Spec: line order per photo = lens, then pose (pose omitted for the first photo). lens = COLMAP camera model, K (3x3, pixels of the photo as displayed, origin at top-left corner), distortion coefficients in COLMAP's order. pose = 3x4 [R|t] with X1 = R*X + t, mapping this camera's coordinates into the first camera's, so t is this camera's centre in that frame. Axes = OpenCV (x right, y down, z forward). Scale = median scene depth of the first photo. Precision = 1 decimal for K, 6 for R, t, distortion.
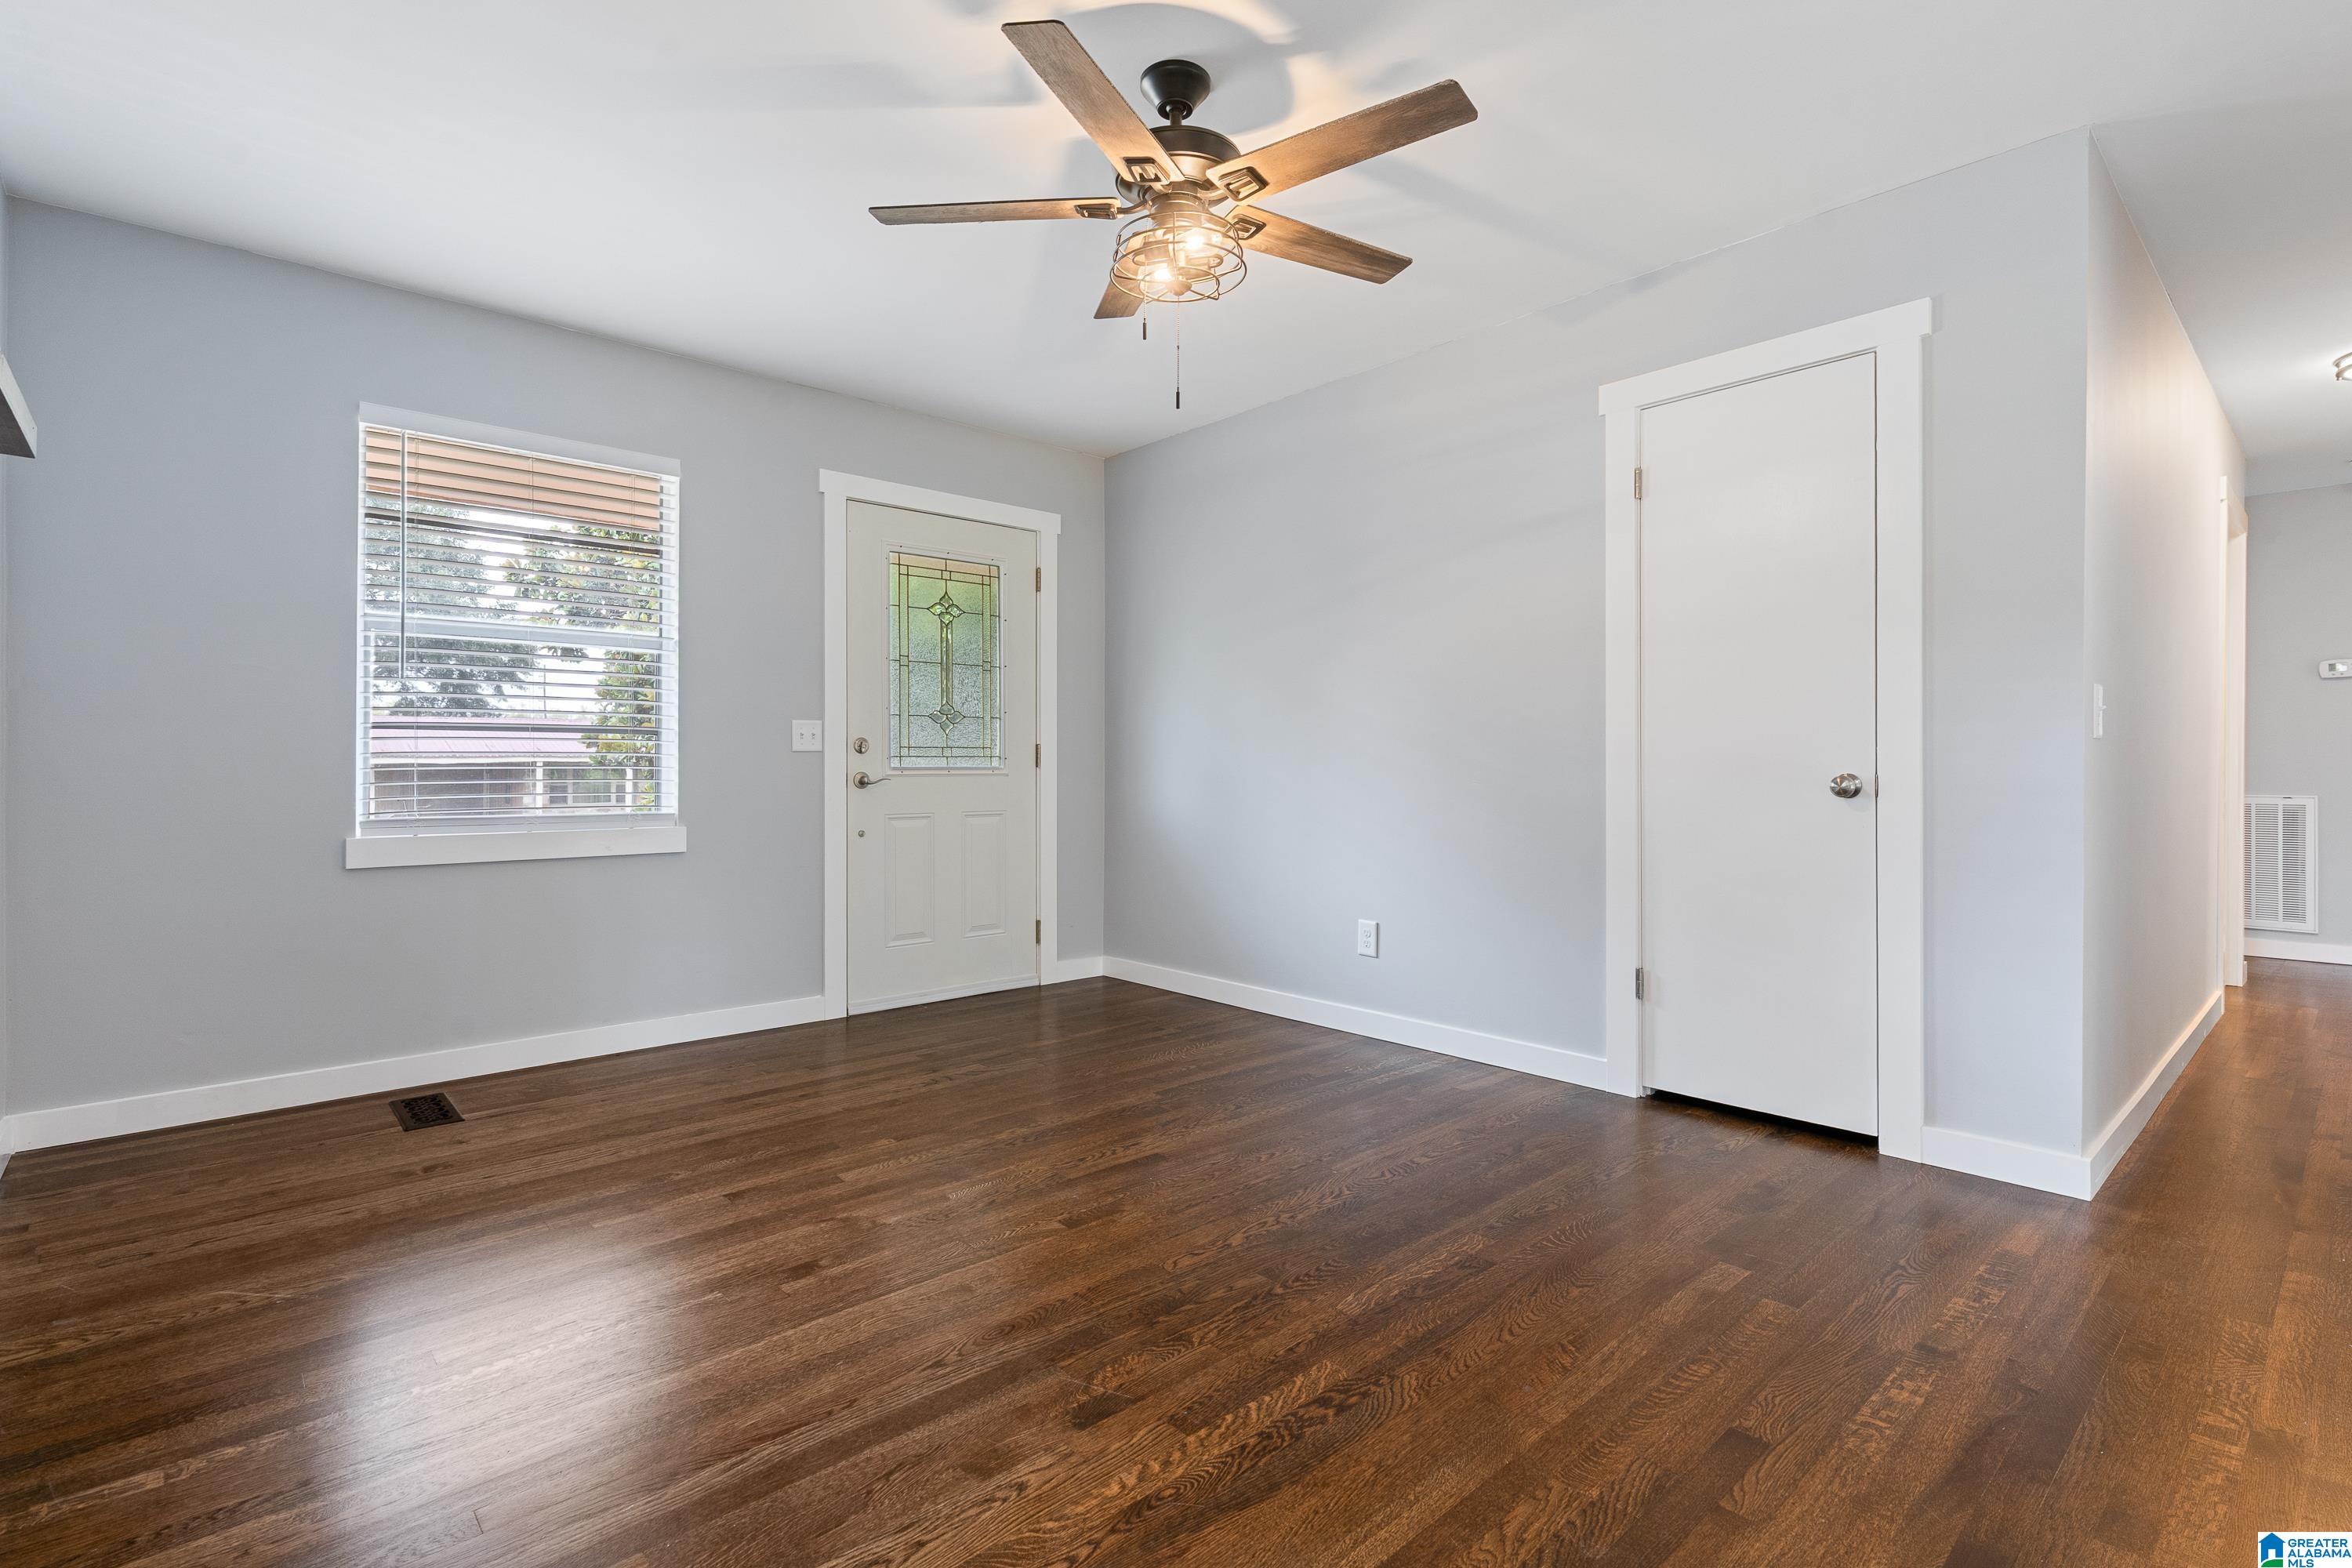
lens RADIAL K [[1091.9, 0, 1176.0], [0, 1091.9, 784.0], [0, 0, 1]] dist [-0.000115, 0.000447]
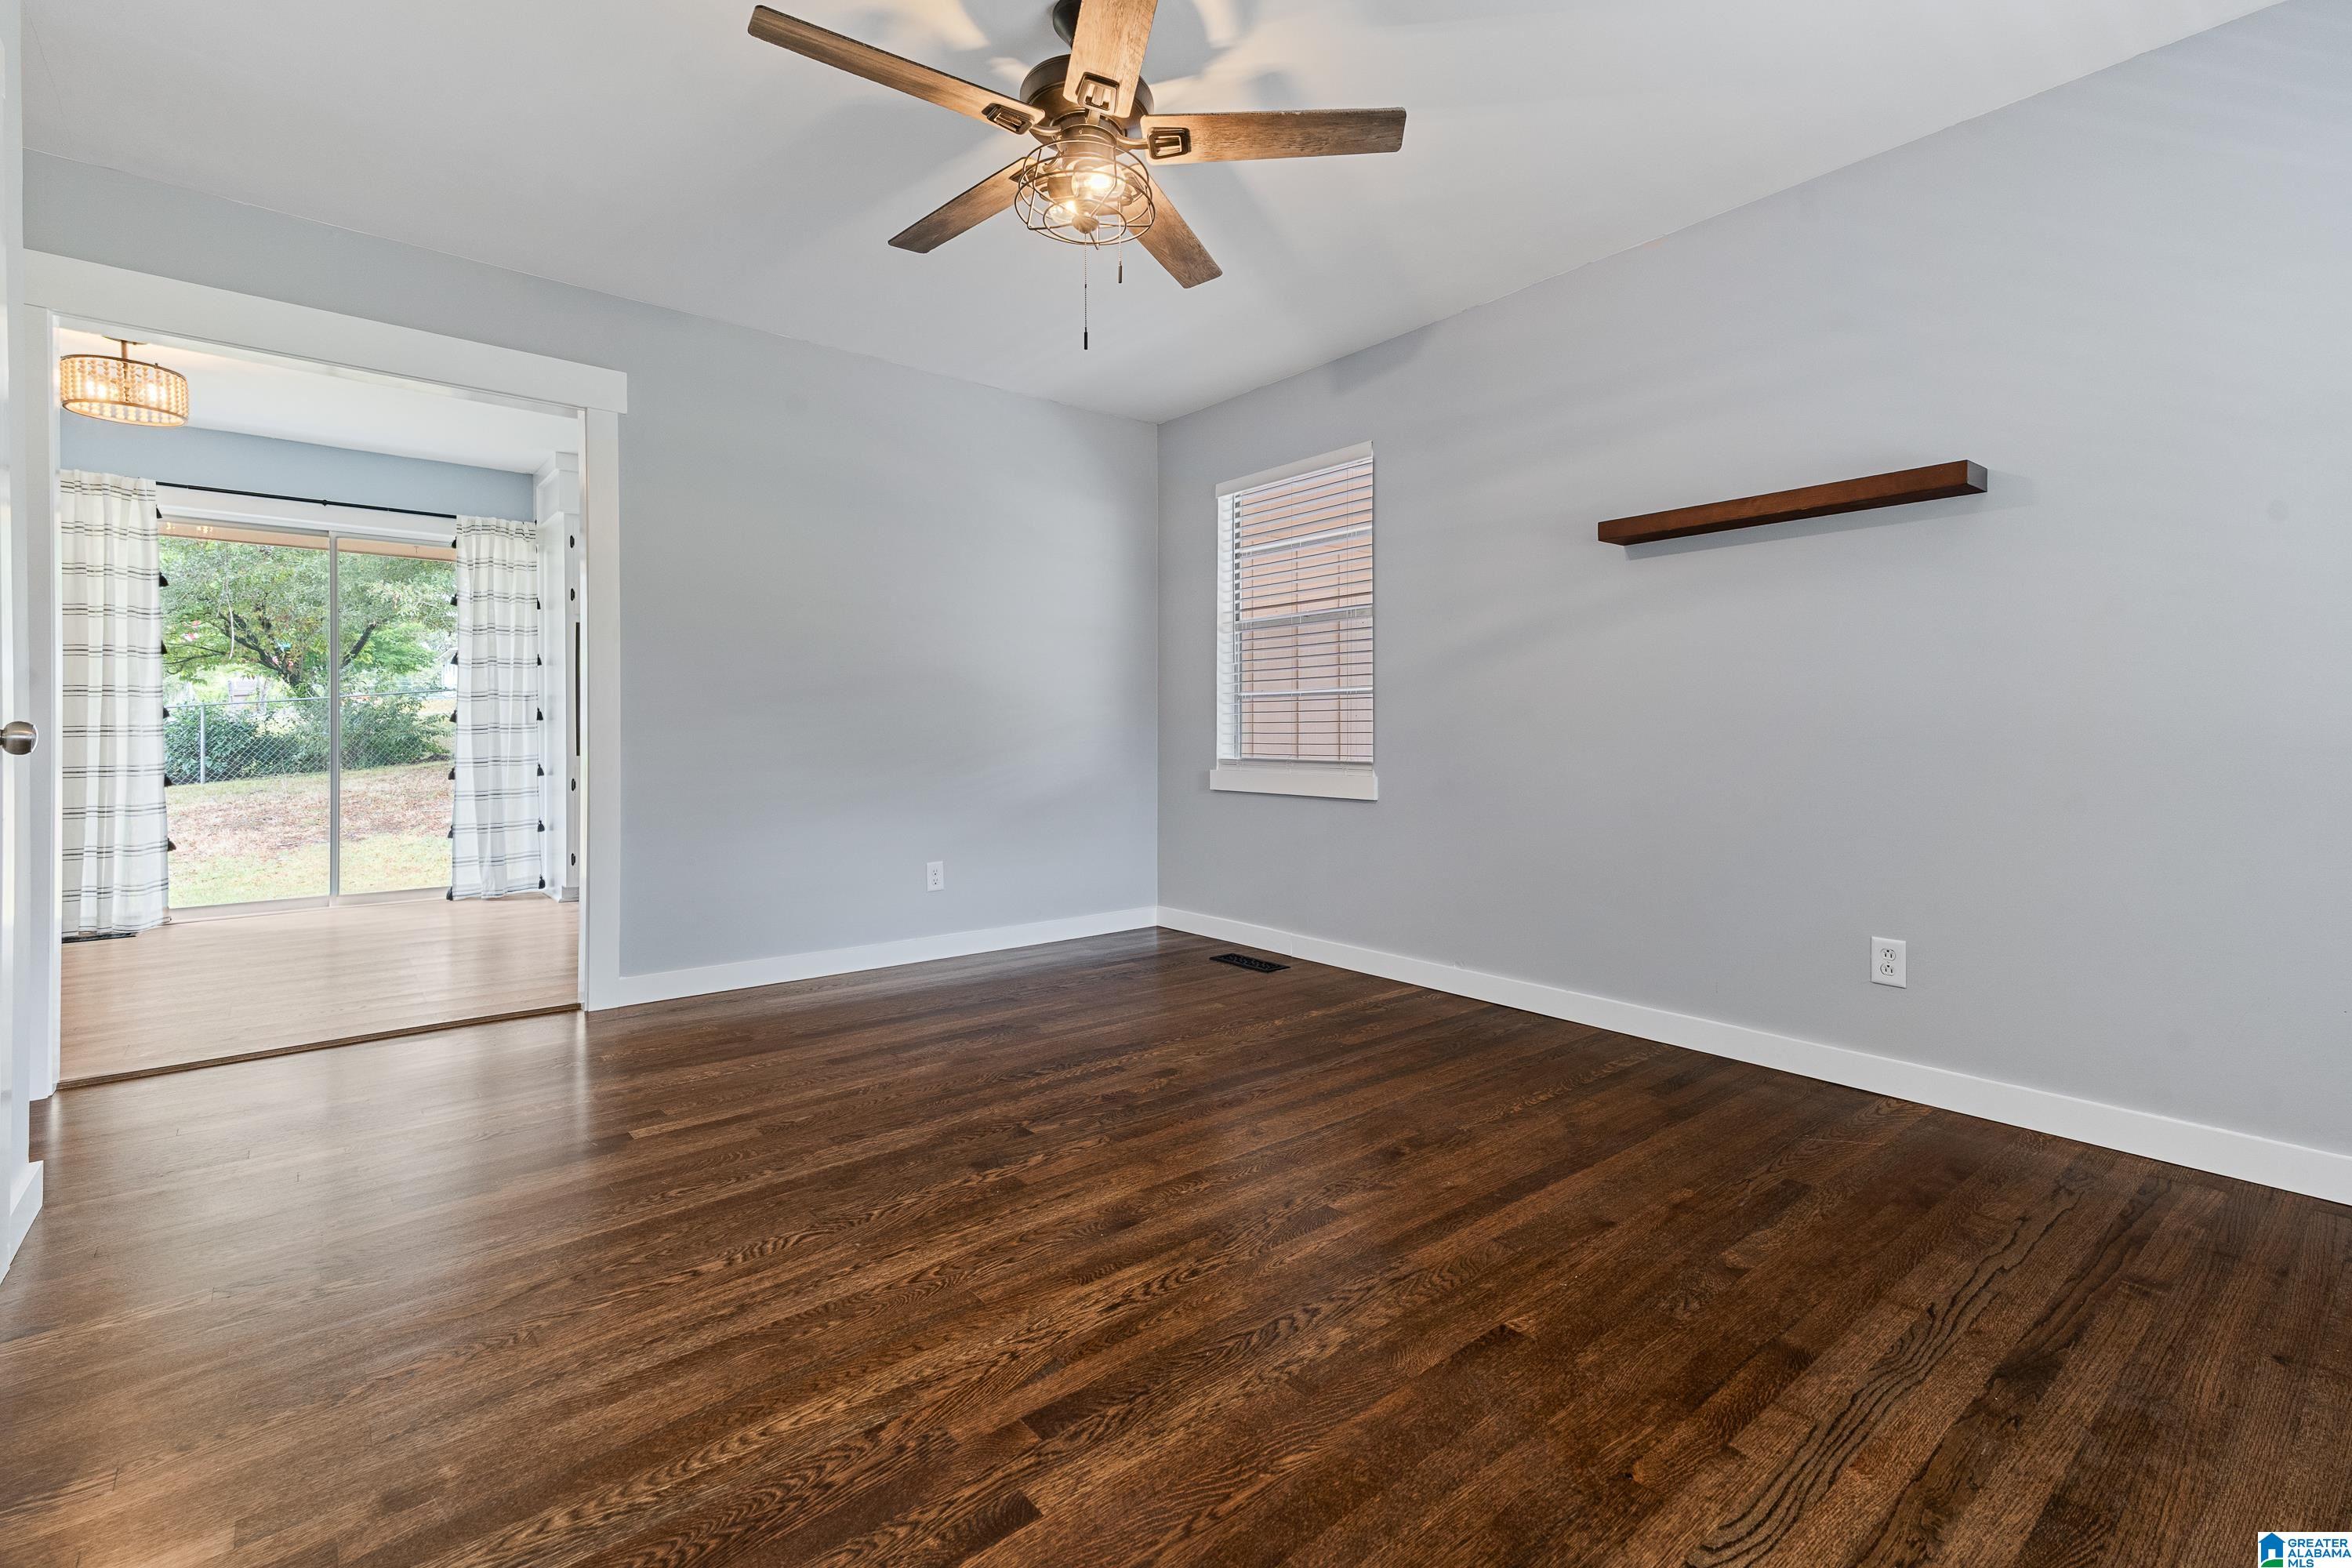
lens RADIAL K [[1050.7, 0, 1180.3], [0, 1050.7, 728.1], [0, 0, 1]] dist [0.000537, 0.000268]
pose [[-0.999048, -0.000570, 0.043611, -0.123578], [-0.000400, 0.999992, 0.003900, -0.007448], [-0.043613, 0.003879, -0.999041, 1.930589]]
